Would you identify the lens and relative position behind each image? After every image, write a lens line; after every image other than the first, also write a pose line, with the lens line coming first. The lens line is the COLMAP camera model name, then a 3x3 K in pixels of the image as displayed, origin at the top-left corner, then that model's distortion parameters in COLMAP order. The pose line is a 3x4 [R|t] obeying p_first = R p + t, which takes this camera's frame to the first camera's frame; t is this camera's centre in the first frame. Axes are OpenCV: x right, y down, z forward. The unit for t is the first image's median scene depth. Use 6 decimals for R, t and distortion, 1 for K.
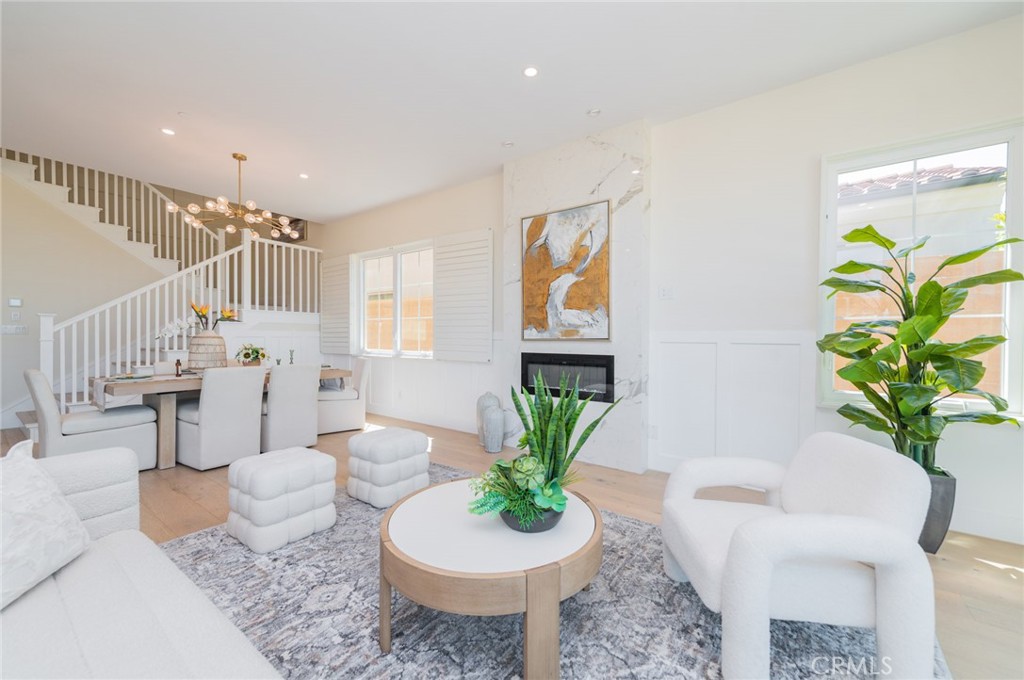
lens RADIAL K [[401.3, 0, 511.8], [0, 401.3, 333.8], [0, 0, 1]] dist [0.001666, -0.000540]
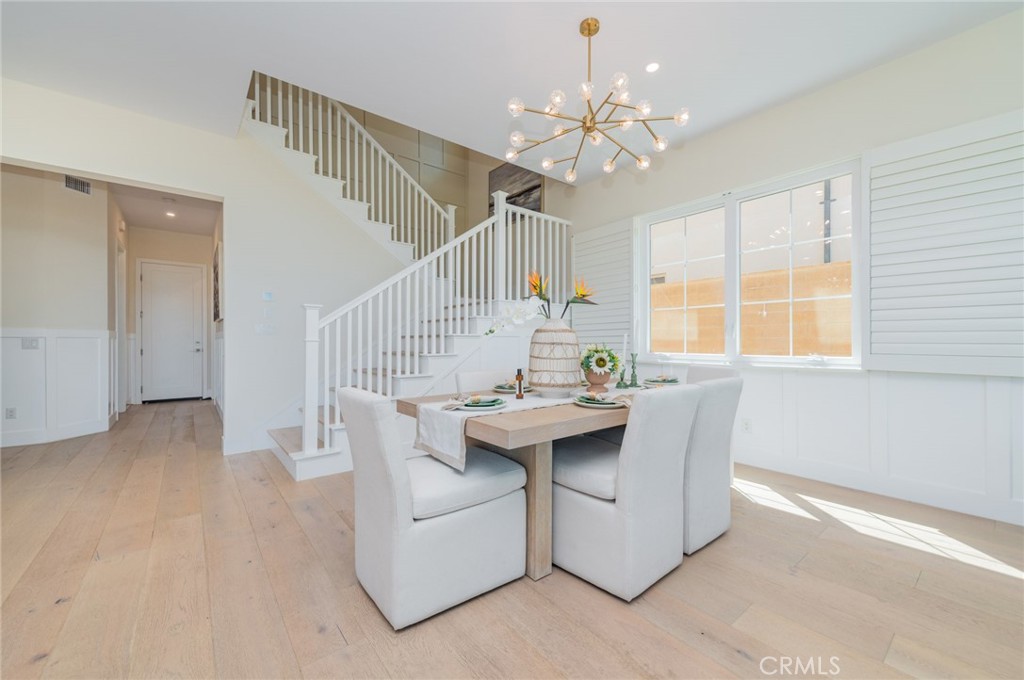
lens RADIAL K [[401.3, 0, 511.8], [0, 401.3, 333.8], [0, 0, 1]] dist [0.001666, -0.000540]
pose [[0.964690, -0.013533, -0.263042, -0.587085], [0.010365, 0.999856, -0.013428, 0.017081], [0.263186, 0.010227, 0.964691, 0.370403]]
